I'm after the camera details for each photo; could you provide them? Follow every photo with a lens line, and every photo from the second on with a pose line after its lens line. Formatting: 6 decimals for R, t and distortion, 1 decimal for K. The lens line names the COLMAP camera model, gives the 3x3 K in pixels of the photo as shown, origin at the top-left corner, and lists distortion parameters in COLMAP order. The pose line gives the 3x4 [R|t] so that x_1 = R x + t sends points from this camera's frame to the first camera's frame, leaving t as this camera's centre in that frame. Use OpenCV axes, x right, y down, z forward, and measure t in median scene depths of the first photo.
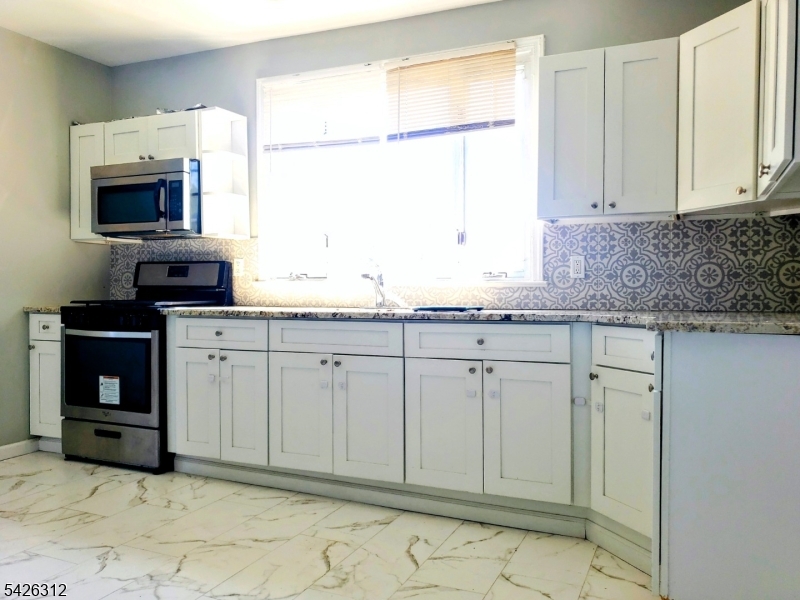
lens RADIAL K [[657.3, 0, 399.4], [0, 657.3, 295.7], [0, 0, 1]] dist [0.045856, -0.009477]
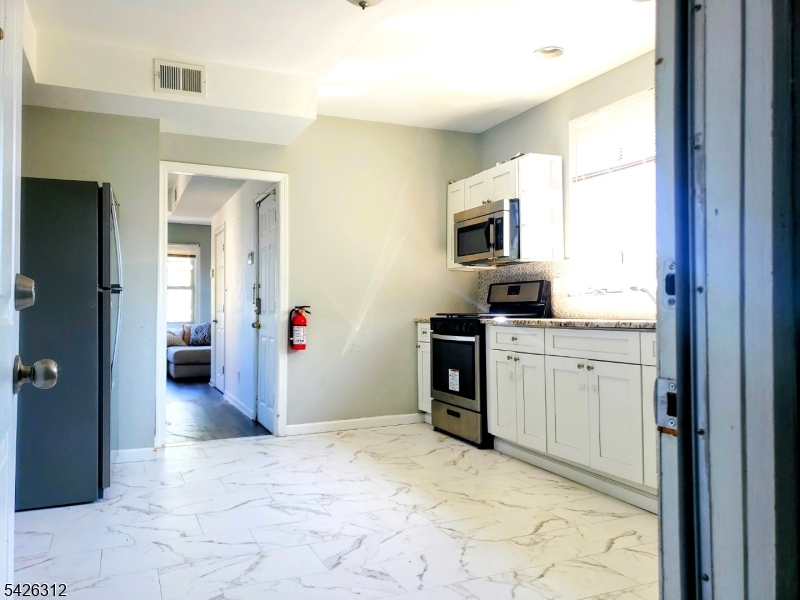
lens RADIAL K [[626.0, 0, 397.9], [0, 626.0, 303.1], [0, 0, 1]] dist [0.048482, -0.023888]
pose [[0.747092, -0.013426, -0.664585, 0.332495], [-0.000615, 0.999782, -0.020889, 0.014015], [0.664720, 0.016015, 0.746920, -0.015378]]
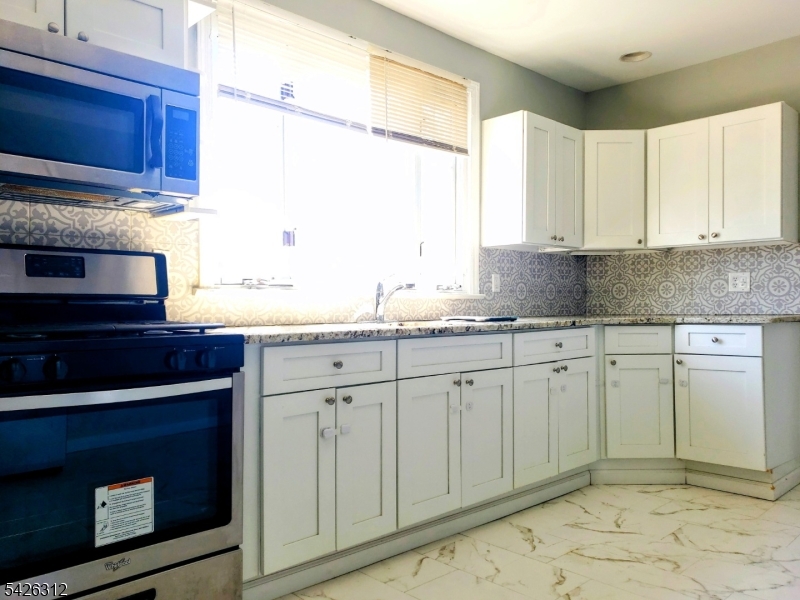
lens RADIAL K [[657.3, 0, 405.3], [0, 657.3, 300.3], [0, 0, 1]] dist [0.045856, -0.009477]
pose [[0.346161, 0.003025, 0.938170, -0.868303], [0.013555, 0.999874, -0.008225, -0.003056], [-0.938077, 0.015564, 0.346077, 0.681421]]
